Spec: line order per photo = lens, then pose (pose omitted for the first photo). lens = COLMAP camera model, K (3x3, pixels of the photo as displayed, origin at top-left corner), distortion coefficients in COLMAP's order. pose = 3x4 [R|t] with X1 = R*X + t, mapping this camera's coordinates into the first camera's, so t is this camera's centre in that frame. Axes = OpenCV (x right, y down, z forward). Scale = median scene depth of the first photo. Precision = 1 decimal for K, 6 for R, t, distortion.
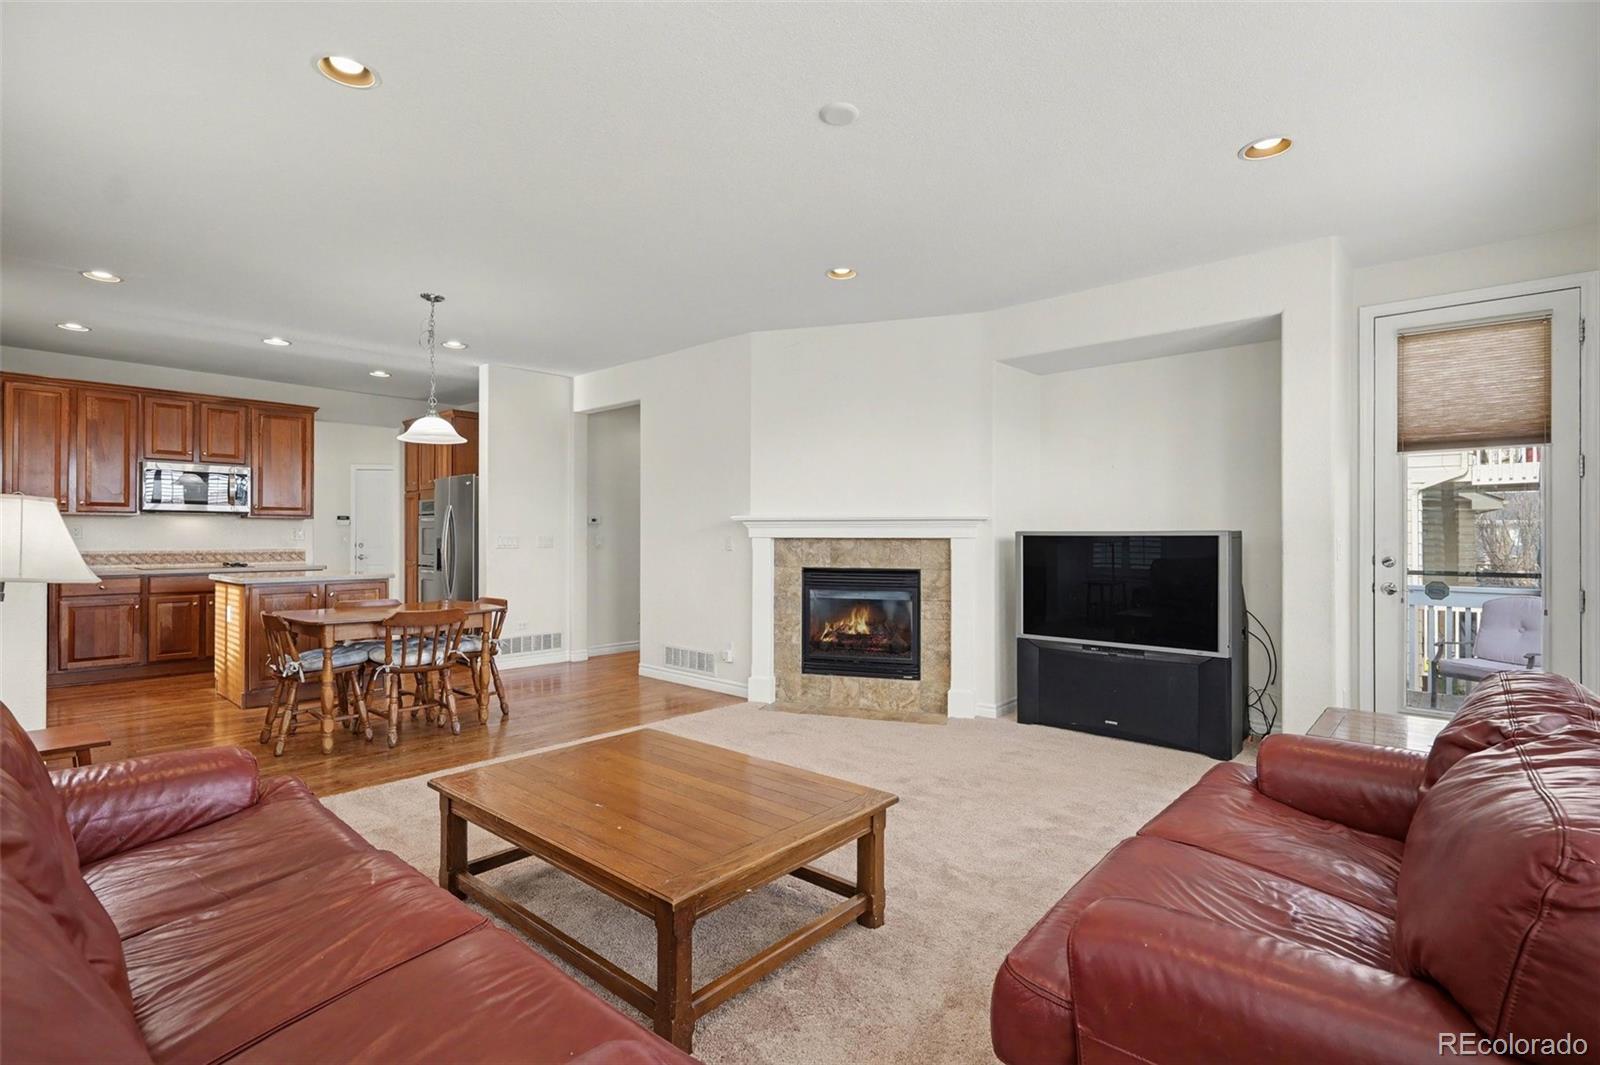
lens RADIAL K [[758.1, 0, 806.5], [0, 758.1, 532.9], [0, 0, 1]] dist [0.008566, -0.004248]
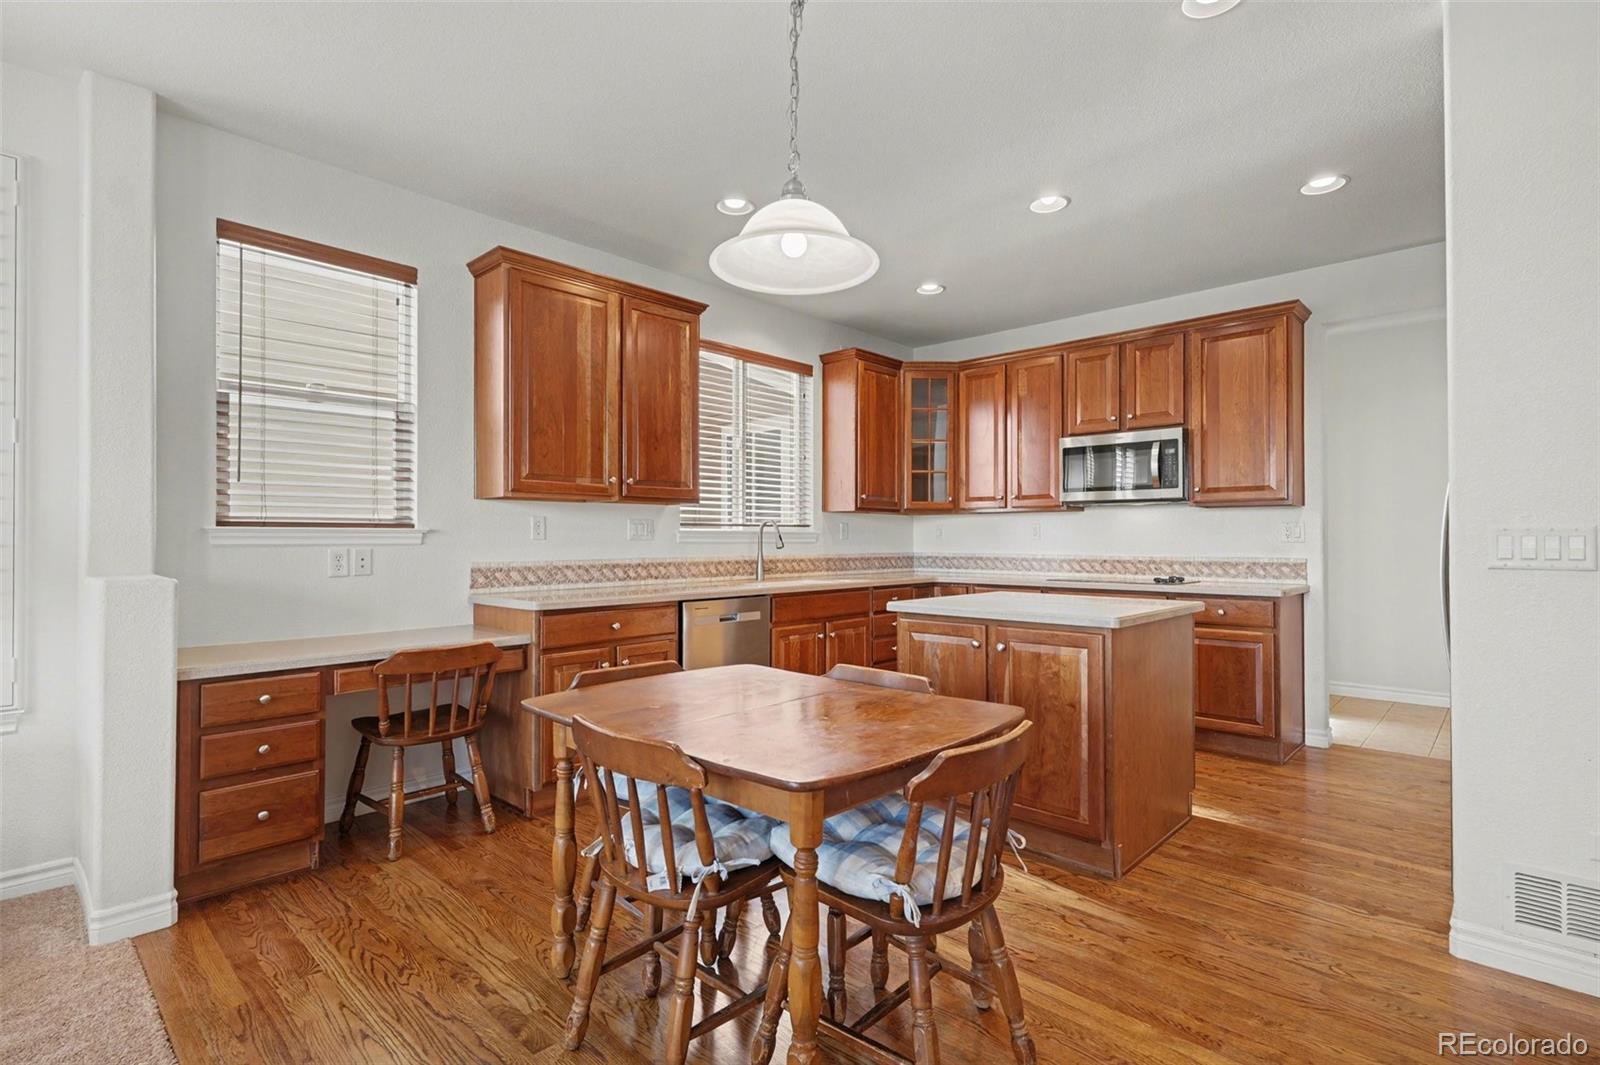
lens RADIAL K [[758.1, 0, 805.9], [0, 758.1, 533.4], [0, 0, 1]] dist [0.008566, -0.004248]
pose [[-0.041870, -0.008375, -0.999088, -0.089616], [0.002491, 0.999961, -0.008486, 0.006609], [0.999120, -0.002844, -0.041847, 0.716844]]
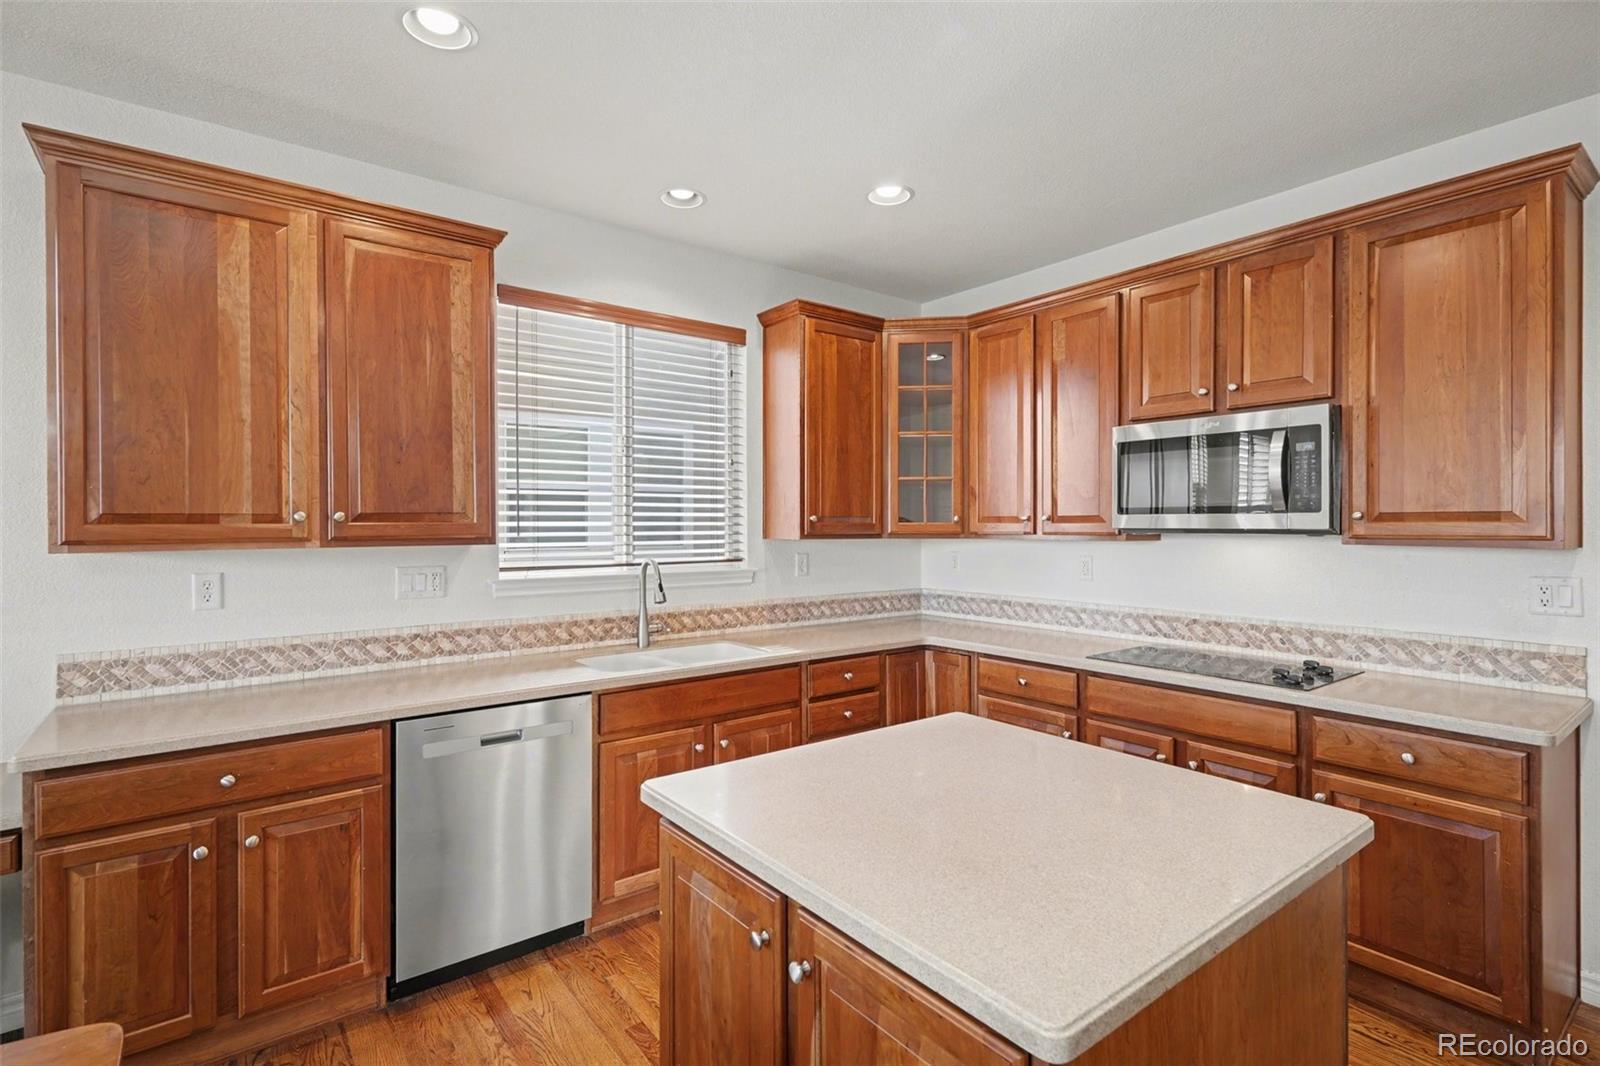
lens RADIAL K [[758.1, 0, 791.4], [0, 758.1, 529.7], [0, 0, 1]] dist [0.008566, -0.004248]
pose [[-0.208256, 0.003412, -0.978068, -0.334998], [0.003414, 0.999990, 0.002761, -0.029428], [0.978068, -0.002764, -0.208265, 0.832314]]
